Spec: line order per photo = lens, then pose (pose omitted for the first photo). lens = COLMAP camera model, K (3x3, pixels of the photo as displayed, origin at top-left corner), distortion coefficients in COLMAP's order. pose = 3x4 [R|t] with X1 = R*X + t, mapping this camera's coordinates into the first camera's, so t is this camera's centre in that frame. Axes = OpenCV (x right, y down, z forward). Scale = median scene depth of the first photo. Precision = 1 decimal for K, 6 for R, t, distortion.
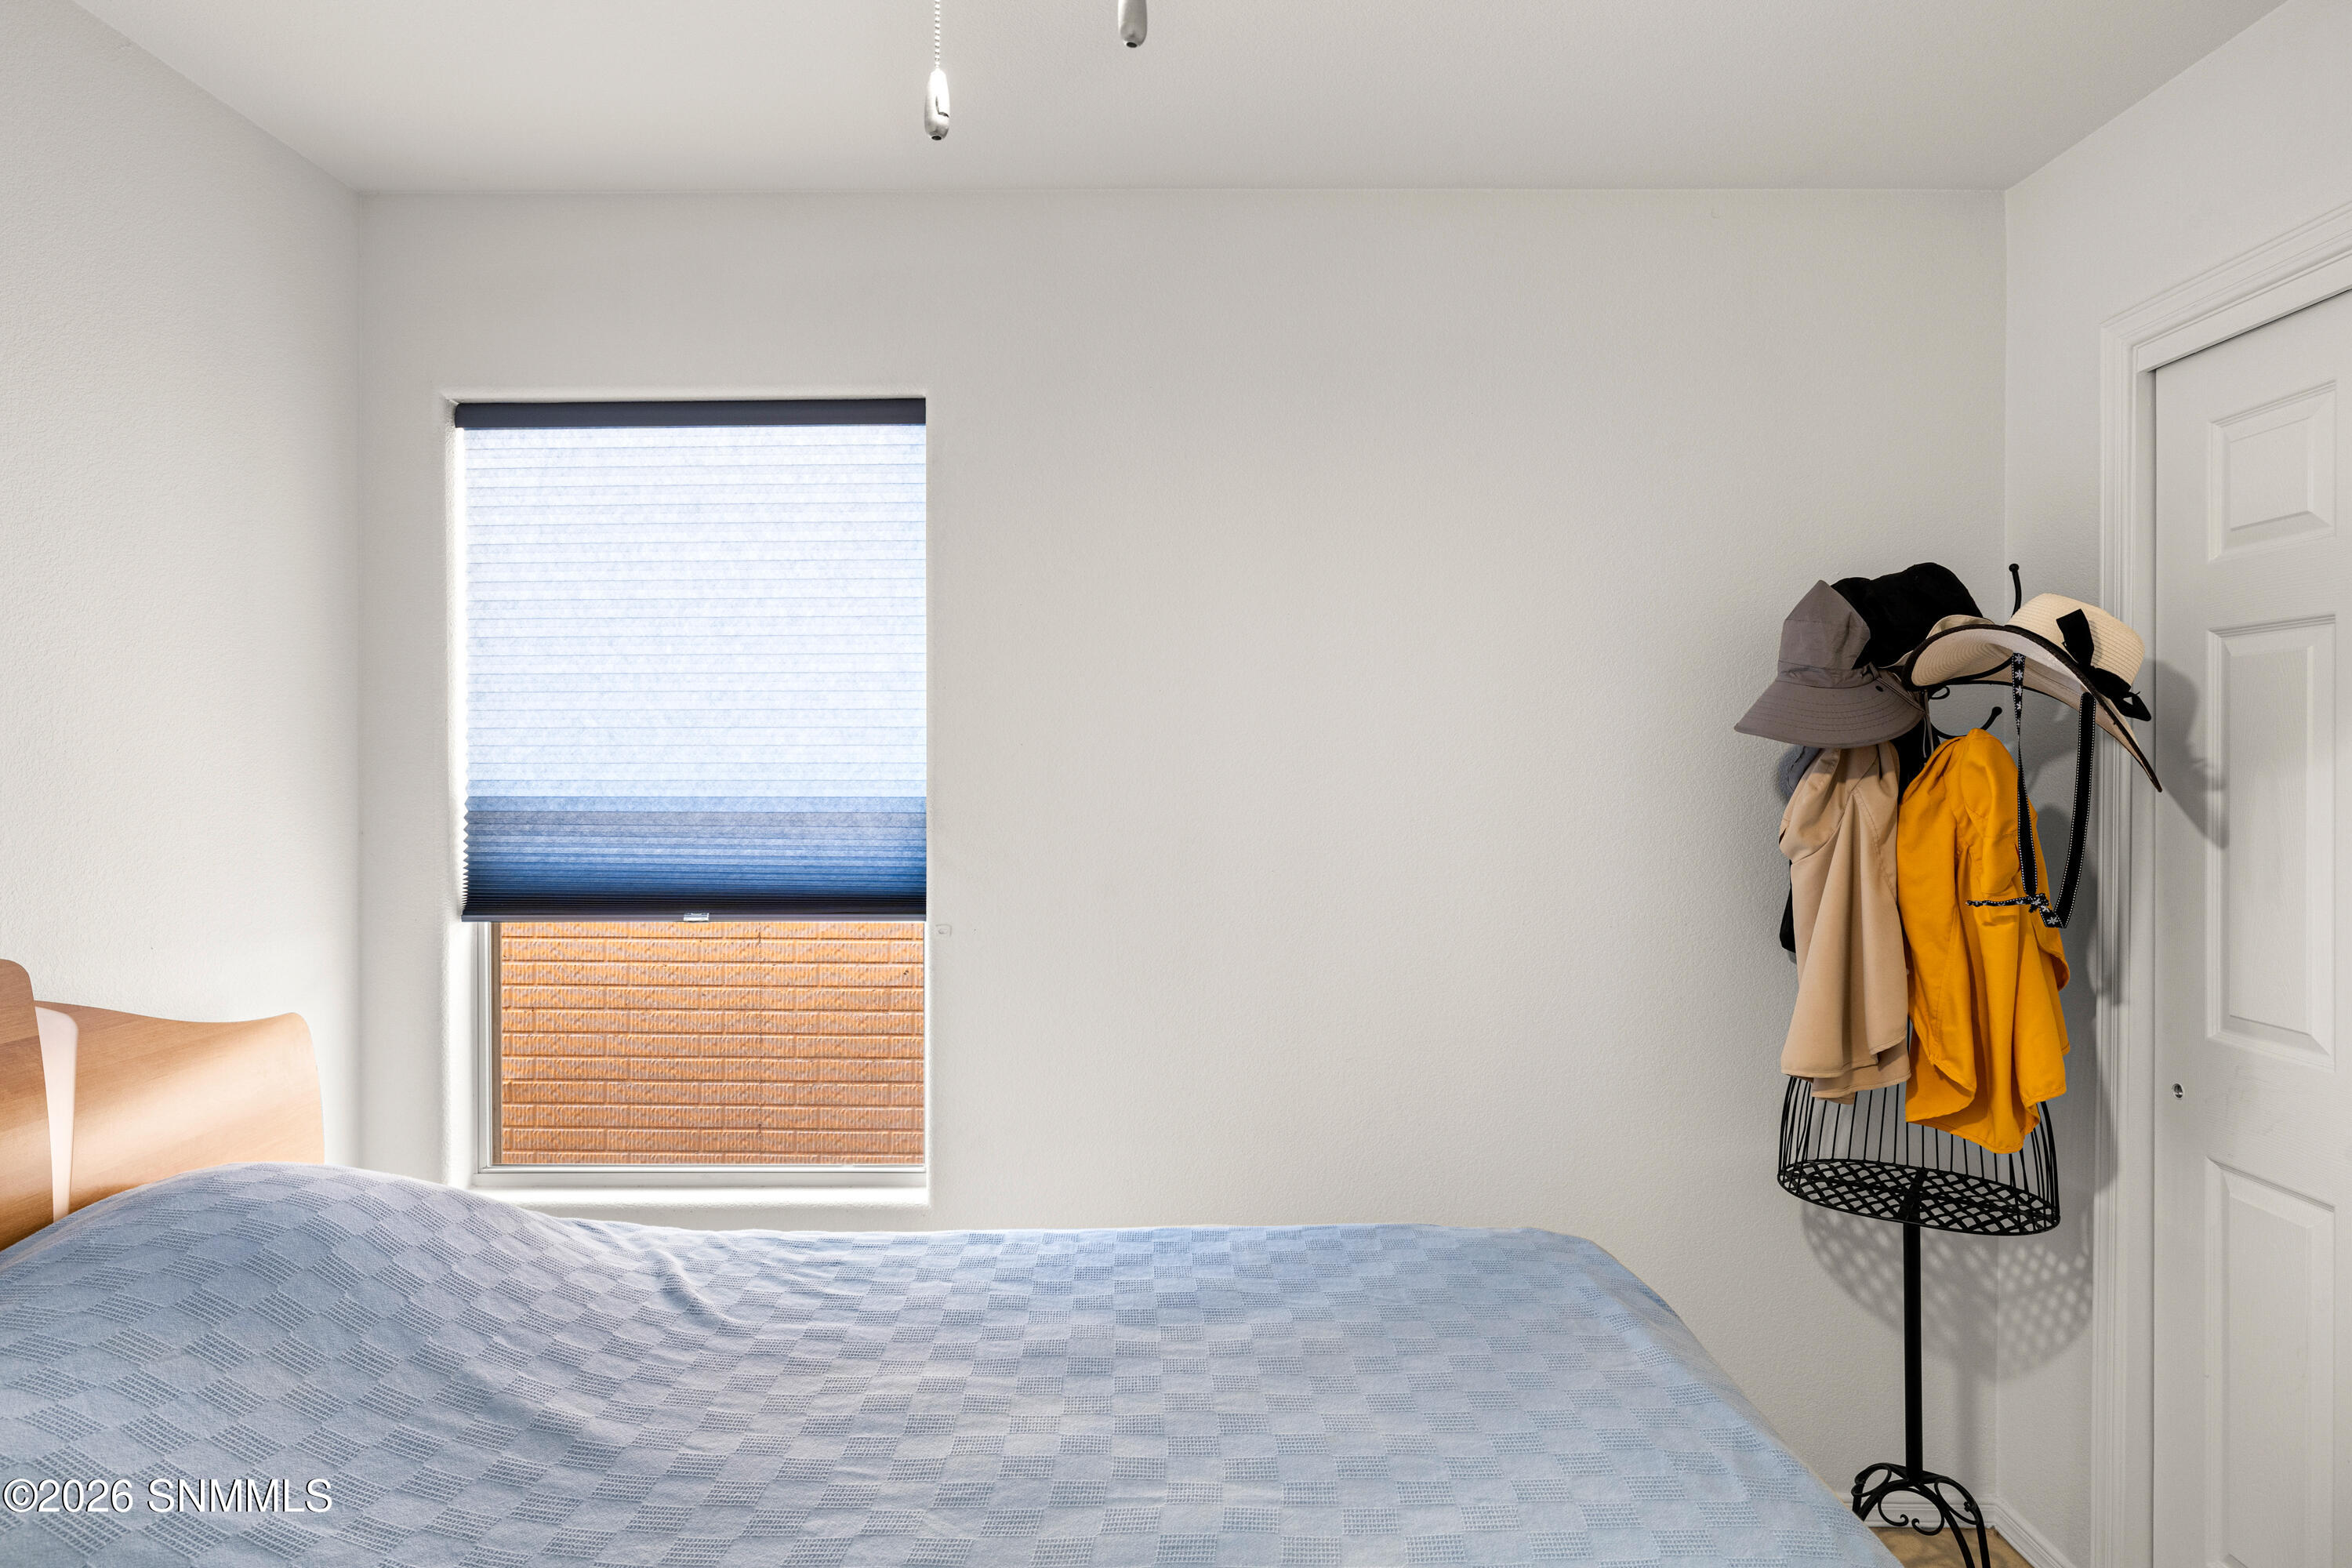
lens RADIAL K [[1321.0, 0, 1172.7], [0, 1321.0, 773.7], [0, 0, 1]] dist [0.000139, -0.000169]
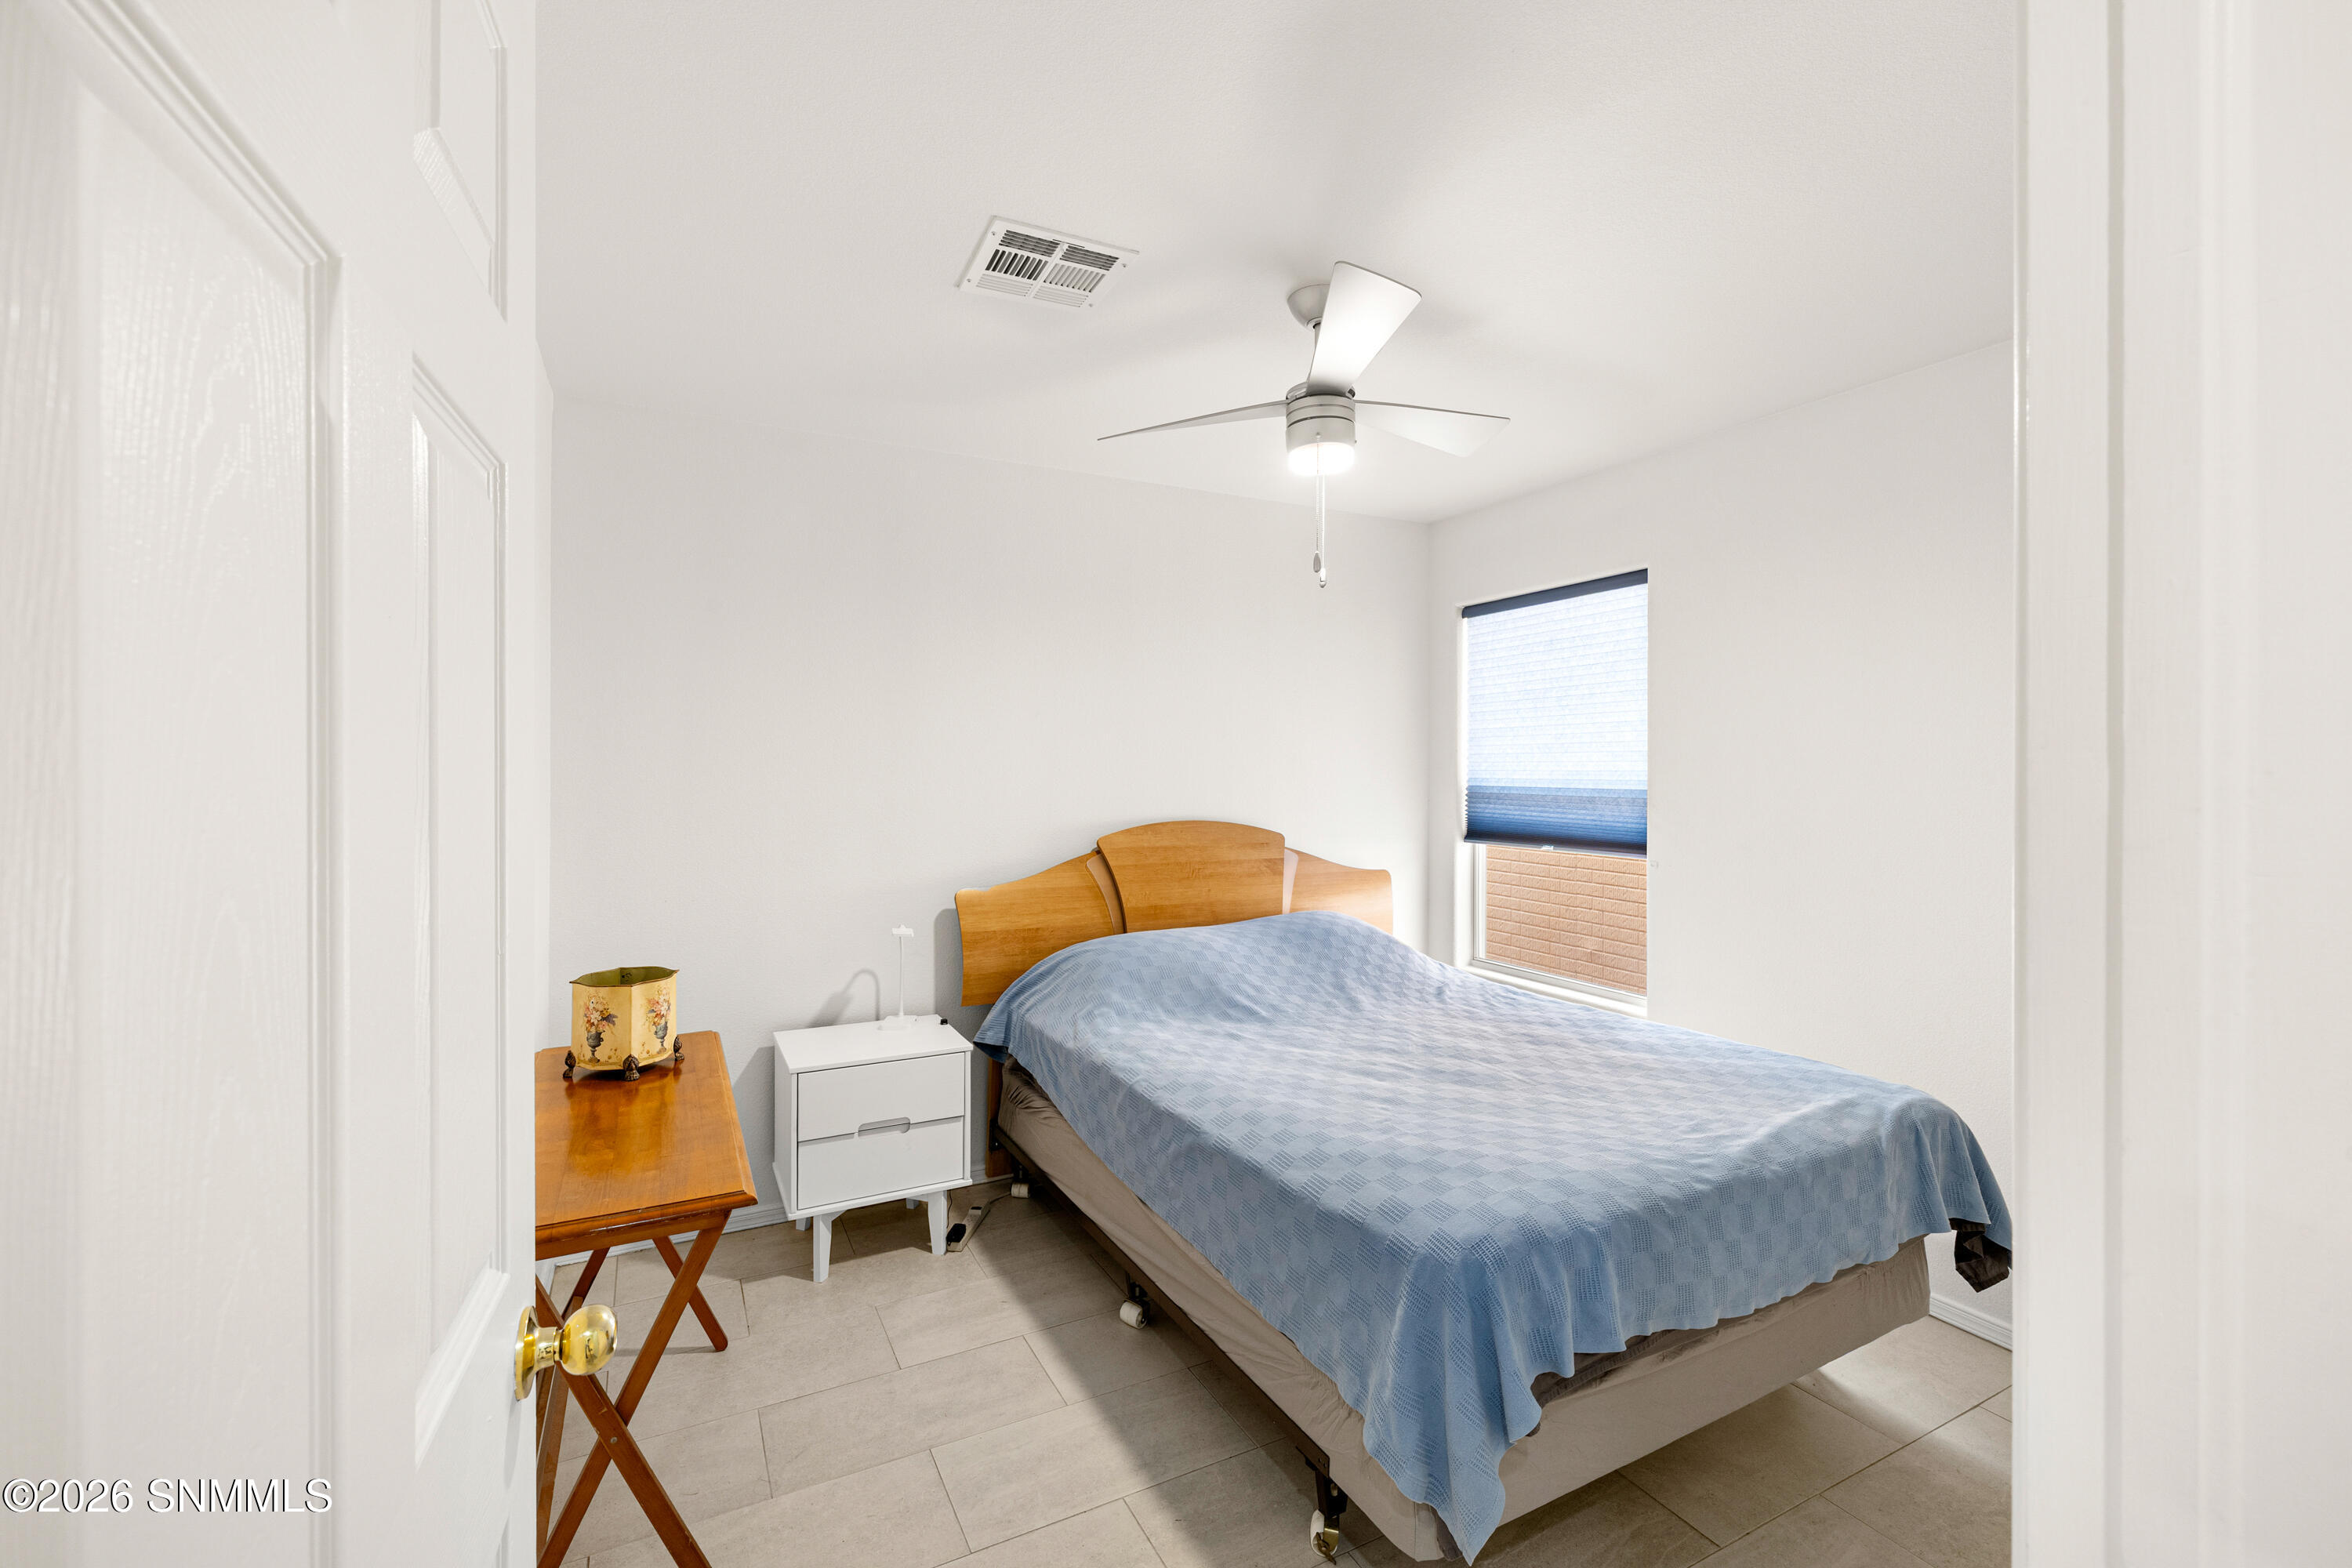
lens RADIAL K [[991.3, 0, 1176.0], [0, 991.3, 784.0], [0, 0, 1]] dist [-0.001111, -0.000238]
pose [[0.466562, 0.014289, -0.884373, 0.830888], [-0.010524, 0.999888, 0.010603, 0.002984], [0.884426, 0.004360, 0.466660, -0.234296]]
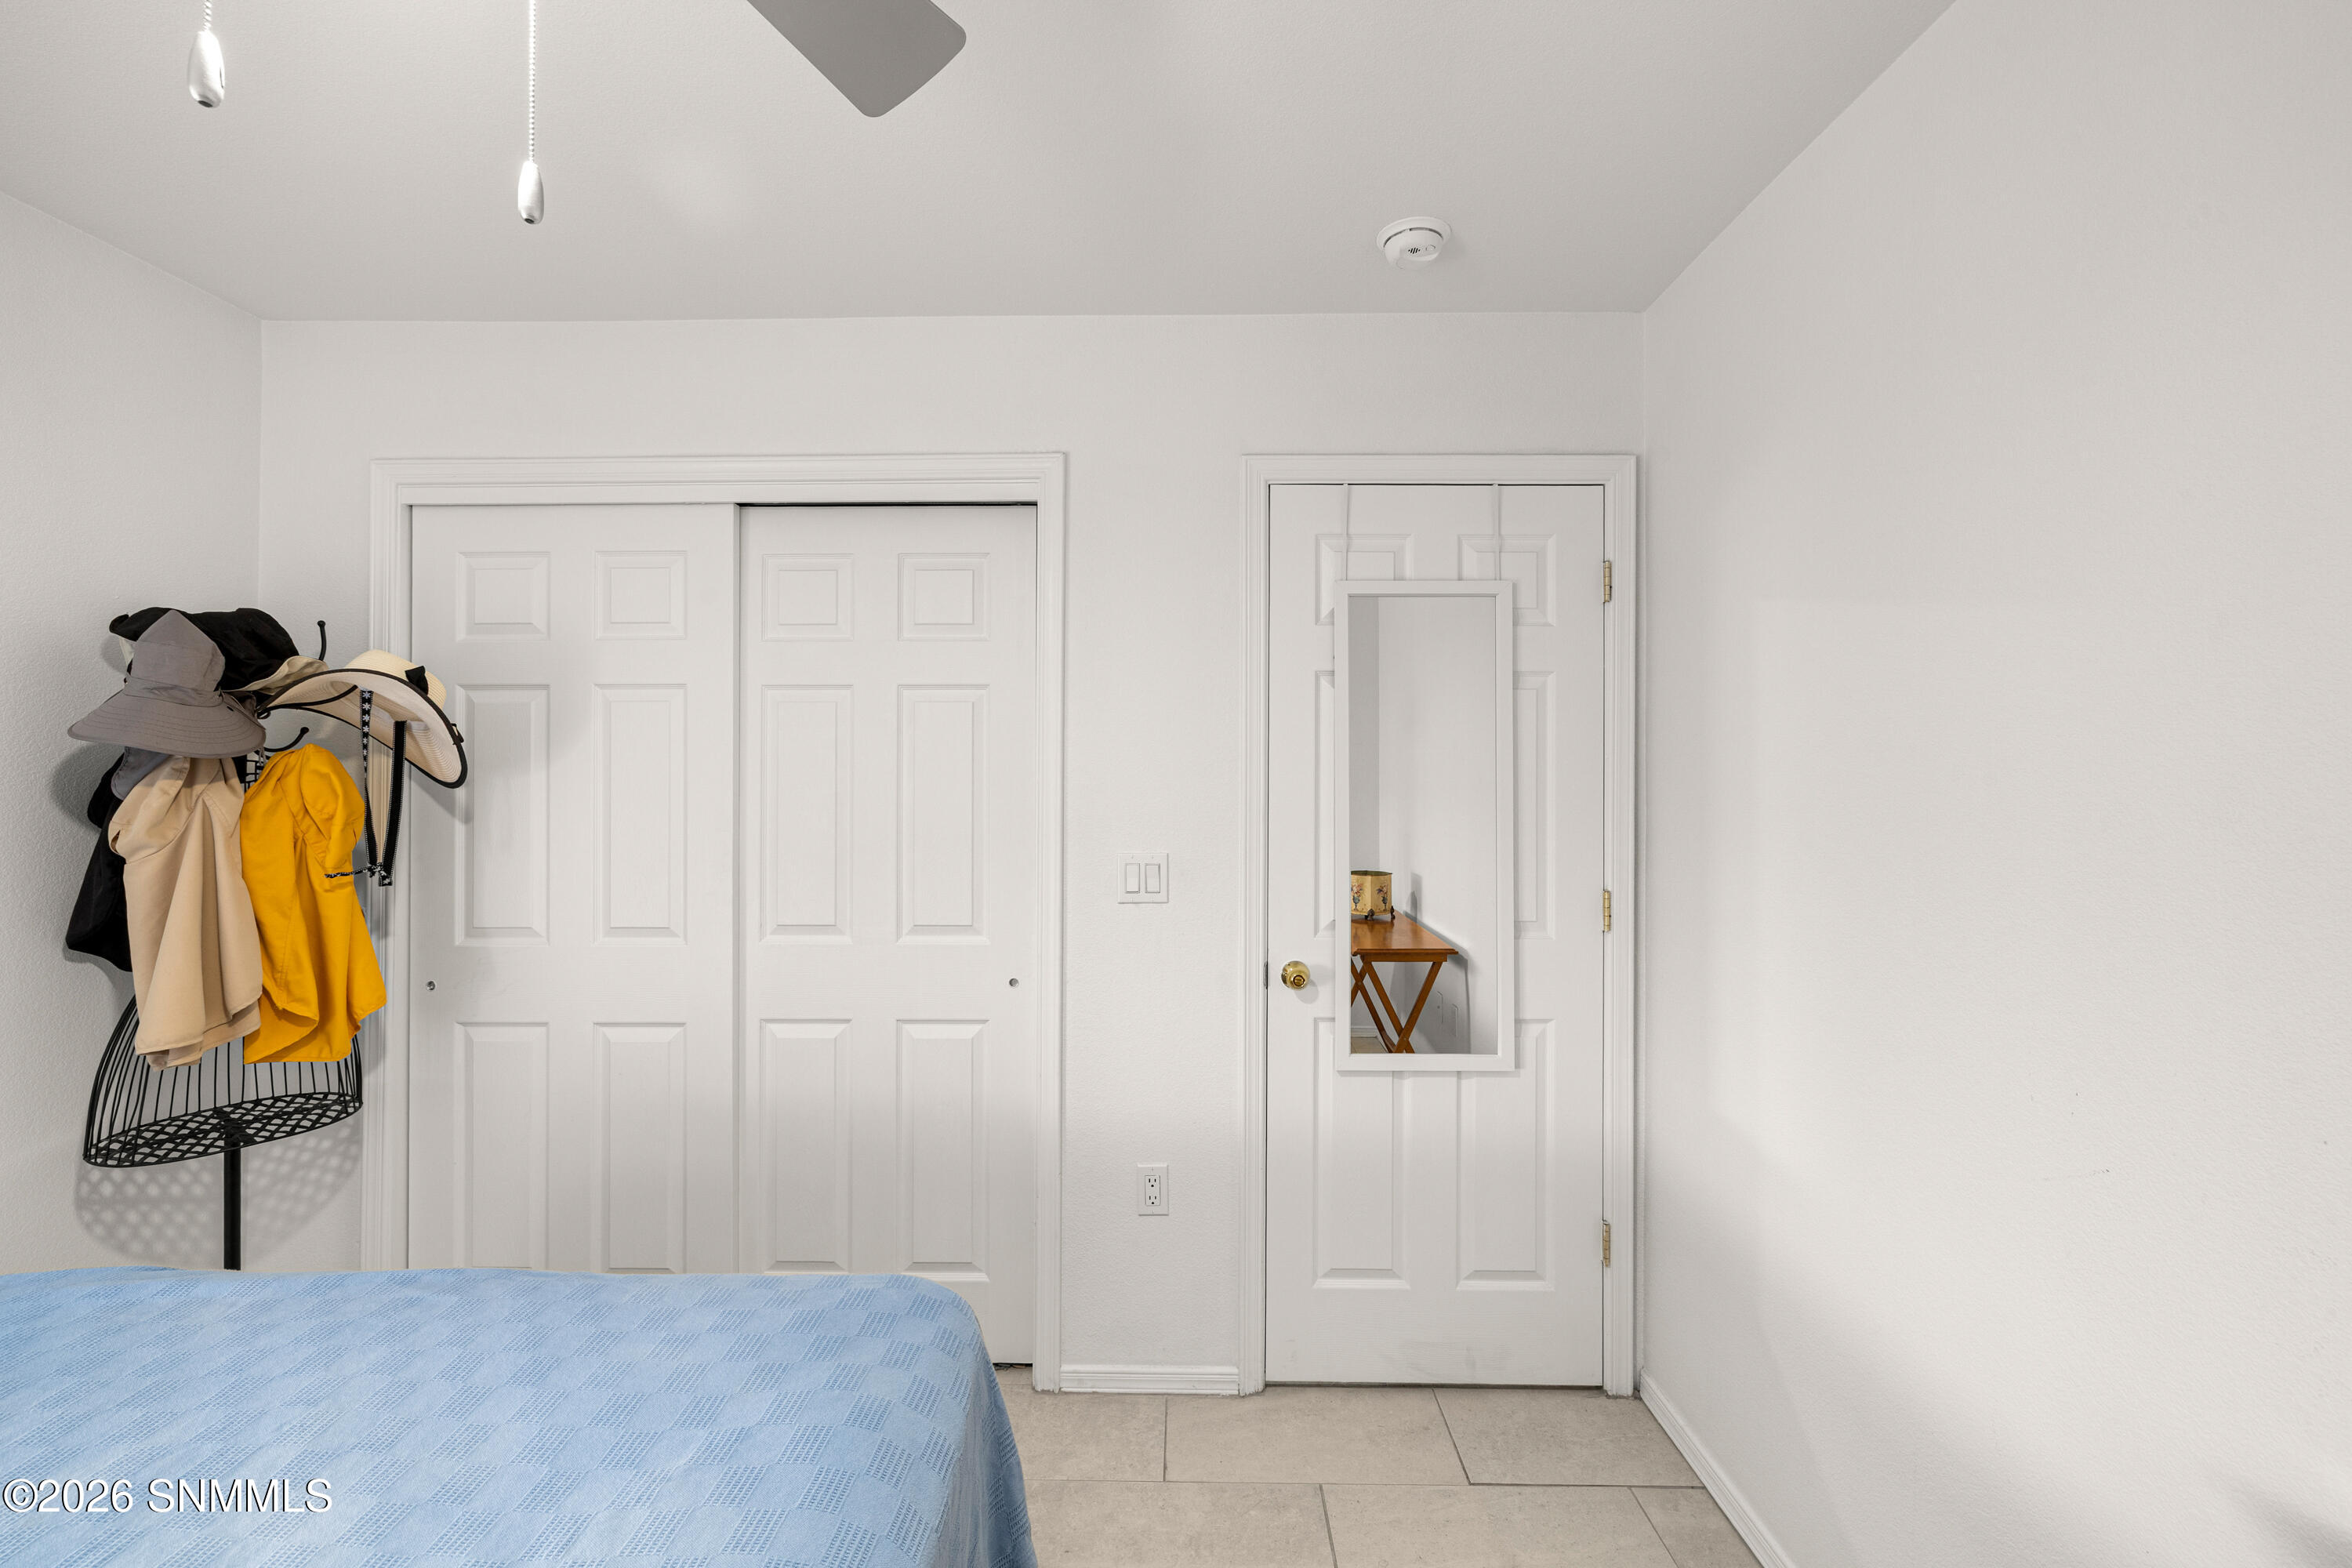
lens RADIAL K [[1007.5, 0, 1172.6], [0, 1007.5, 763.8], [0, 0, 1]] dist [-0.001202, -0.000291]
pose [[-0.003401, 0.001556, 0.999993, -0.377667], [0.008980, 0.999959, -0.001525, -0.005066], [-0.999954, 0.008975, -0.003415, 0.142654]]
